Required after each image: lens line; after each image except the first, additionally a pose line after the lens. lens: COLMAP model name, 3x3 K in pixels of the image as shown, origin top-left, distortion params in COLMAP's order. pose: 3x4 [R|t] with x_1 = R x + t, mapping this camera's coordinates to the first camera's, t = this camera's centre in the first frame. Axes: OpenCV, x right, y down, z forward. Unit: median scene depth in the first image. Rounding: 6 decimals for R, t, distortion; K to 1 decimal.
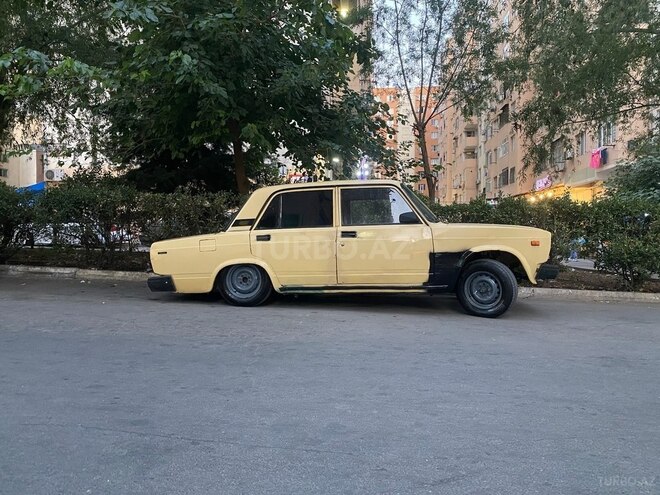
lens RADIAL K [[514.8, 0, 326.2], [0, 514.8, 250.0], [0, 0, 1]] dist [0.008054, -0.007256]
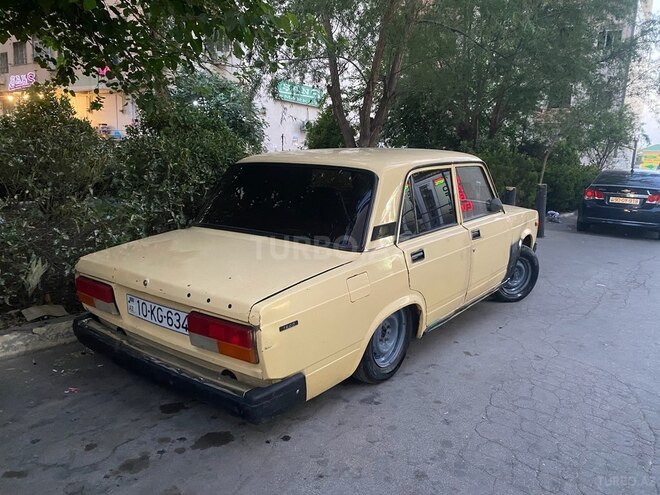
lens RADIAL K [[516.6, 0, 331.3], [0, 516.6, 245.7], [0, 0, 1]] dist [0.003515, -0.000252]
pose [[0.523290, -0.139398, 0.840676, -0.644897], [-0.024776, 0.983624, 0.178523, -0.133427], [-0.851794, -0.114248, 0.511267, 0.778202]]
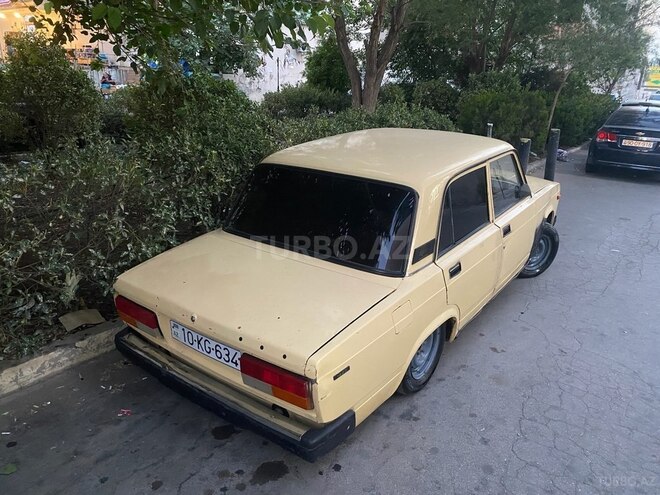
lens RADIAL K [[514.8, 0, 326.2], [0, 514.8, 250.0], [0, 0, 1]] dist [0.008054, -0.007256]
pose [[0.518804, -0.282349, 0.806921, -0.642365], [-0.018366, 0.939986, 0.340718, -0.233778], [-0.854696, -0.191585, 0.482483, 0.838600]]
